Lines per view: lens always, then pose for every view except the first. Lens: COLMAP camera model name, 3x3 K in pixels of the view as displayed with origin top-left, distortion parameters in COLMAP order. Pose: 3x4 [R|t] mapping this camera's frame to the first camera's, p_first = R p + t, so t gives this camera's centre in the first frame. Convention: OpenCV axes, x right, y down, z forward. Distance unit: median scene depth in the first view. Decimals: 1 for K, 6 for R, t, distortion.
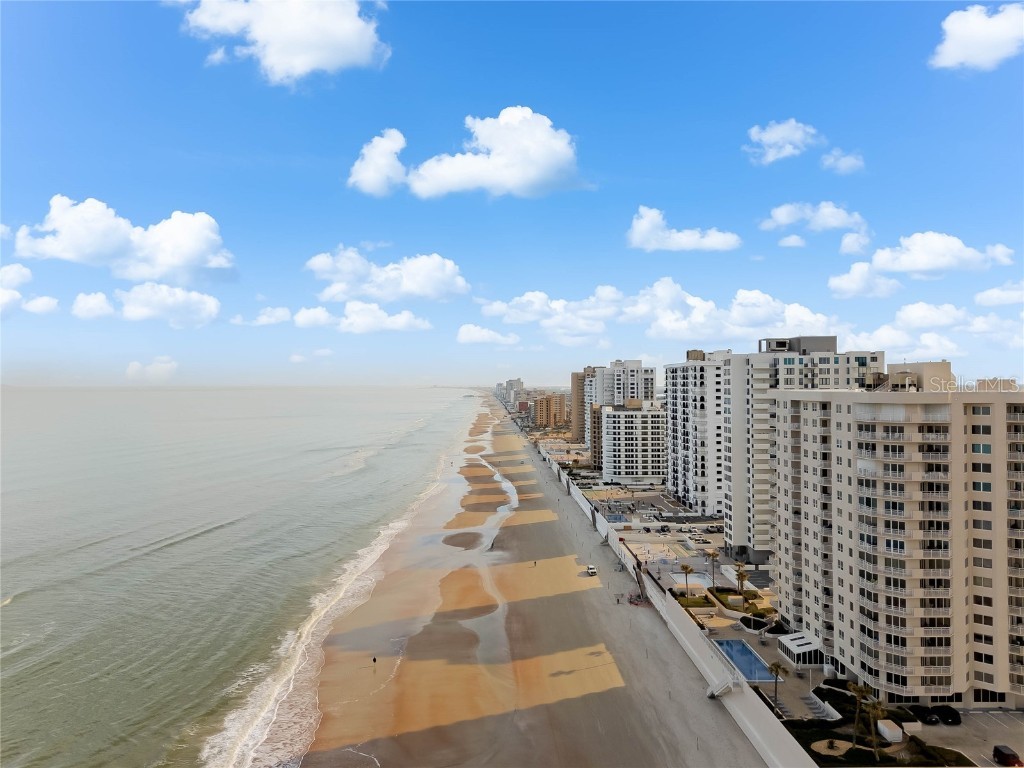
lens RADIAL K [[759.3, 0, 514.1], [0, 759.3, 379.9], [0, 0, 1]] dist [0.094721, -0.094792]
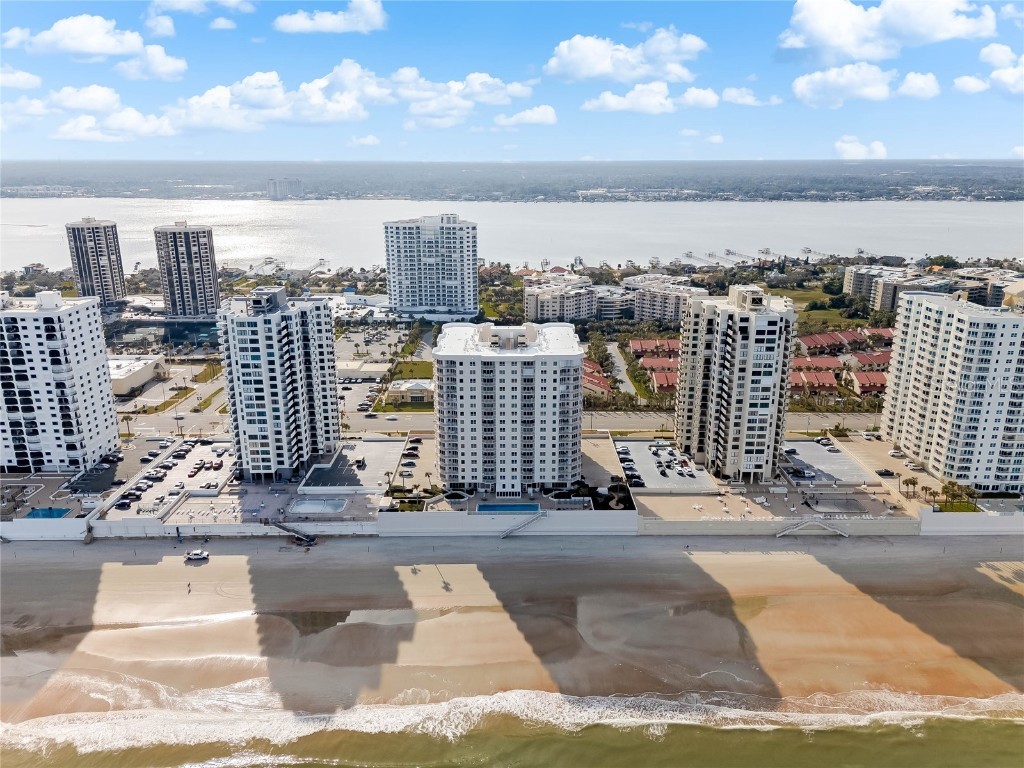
lens RADIAL K [[759.3, 0, 514.1], [0, 759.3, 379.9], [0, 0, 1]] dist [0.094721, -0.094792]
pose [[0.012634, -0.277027, 0.960779, -0.832242], [-0.007452, 0.960803, 0.277132, -0.263162], [-0.999892, -0.010661, 0.010075, 0.608238]]
